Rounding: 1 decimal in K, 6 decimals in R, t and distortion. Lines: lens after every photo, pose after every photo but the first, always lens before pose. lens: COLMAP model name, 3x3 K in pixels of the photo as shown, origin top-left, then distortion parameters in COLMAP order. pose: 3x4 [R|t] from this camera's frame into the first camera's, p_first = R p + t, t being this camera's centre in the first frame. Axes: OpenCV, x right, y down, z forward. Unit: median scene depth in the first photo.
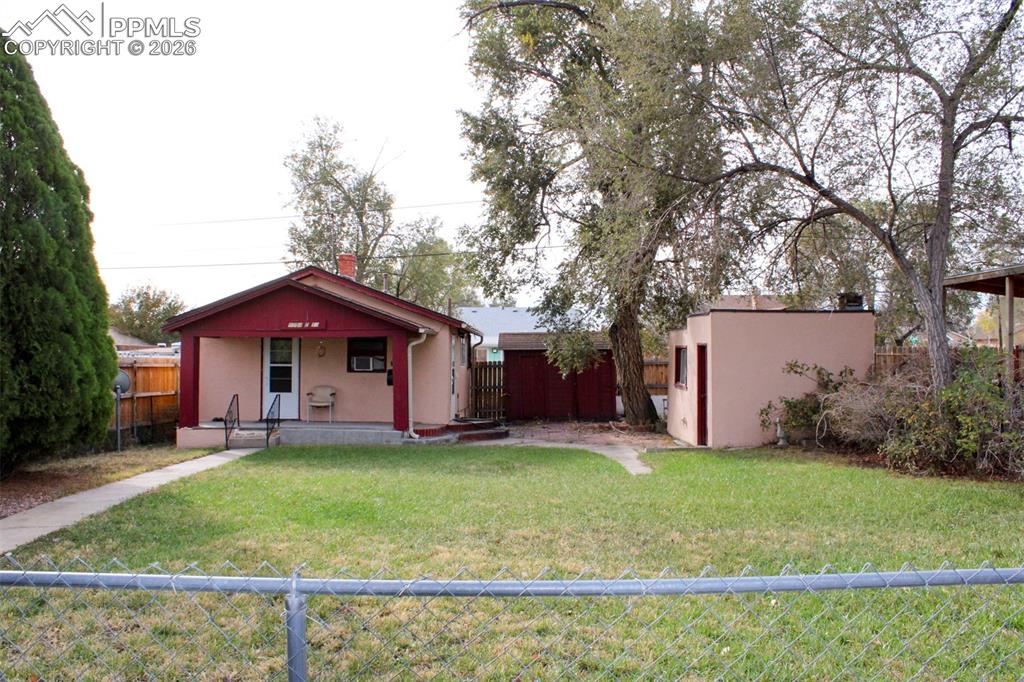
lens RADIAL K [[853.9, 0, 512.0], [0, 853.9, 341.0], [0, 0, 1]] dist [-0.180453, 0.176535]
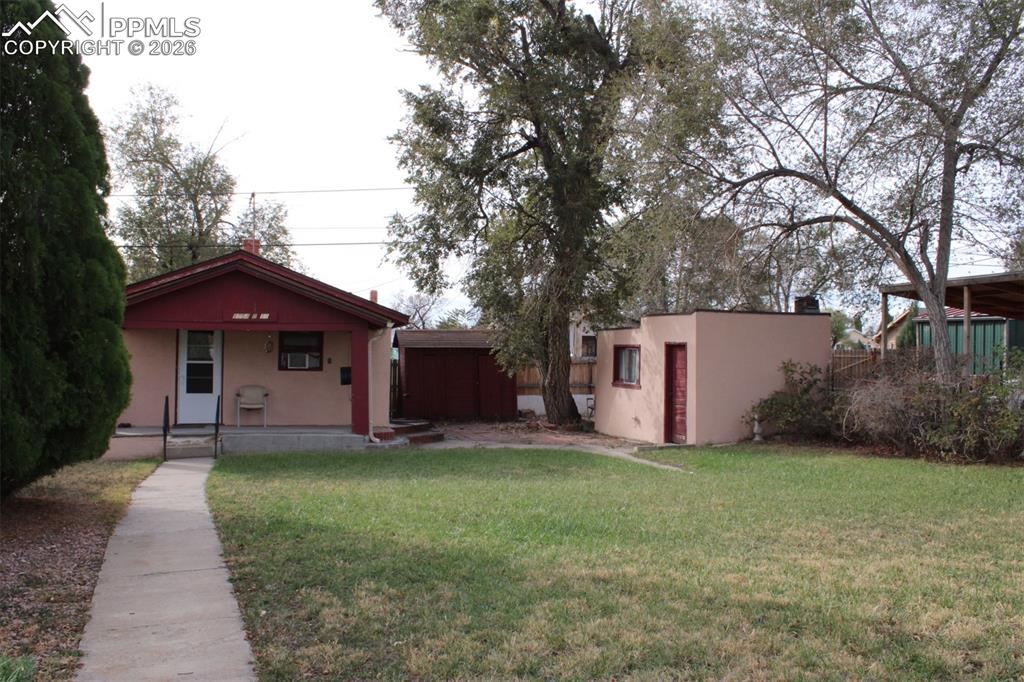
lens RADIAL K [[853.9, 0, 512.0], [0, 853.9, 341.0], [0, 0, 1]] dist [-0.180453, 0.176535]
pose [[0.952483, 0.012247, 0.304345, -0.249864], [-0.011951, 0.999925, -0.002834, 0.005778], [-0.304356, -0.000938, 0.952558, 0.083117]]
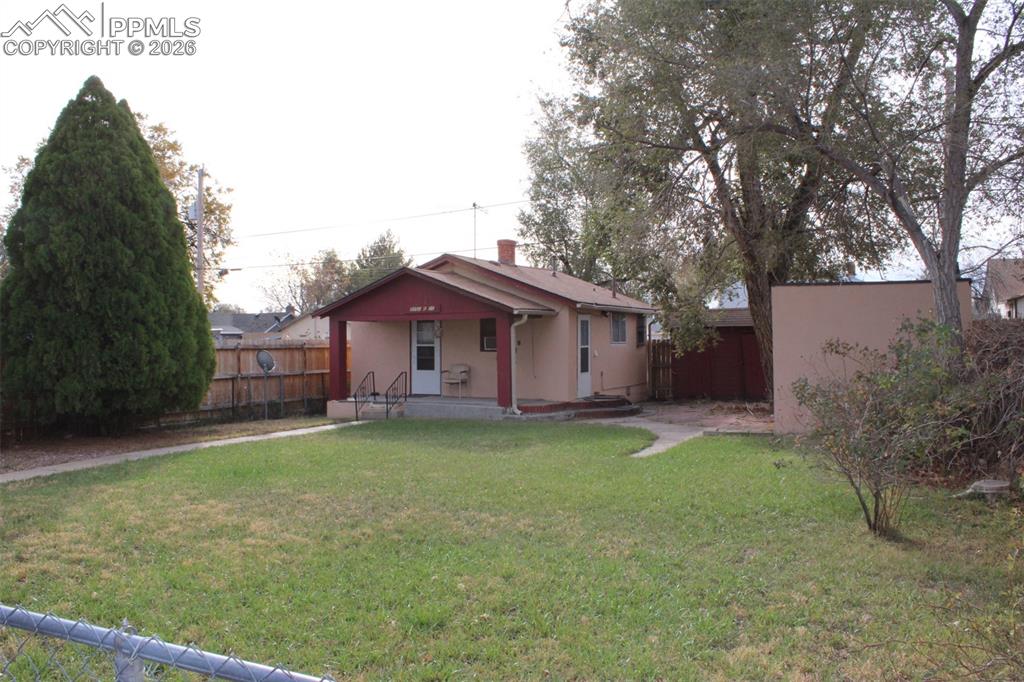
lens RADIAL K [[853.9, 0, 512.0], [0, 853.9, 341.0], [0, 0, 1]] dist [-0.180453, 0.176535]
pose [[0.912437, -0.007148, -0.409155, 0.306797], [0.019016, 0.999508, 0.024944, -0.002687], [0.408776, -0.030540, 0.912124, 0.037569]]
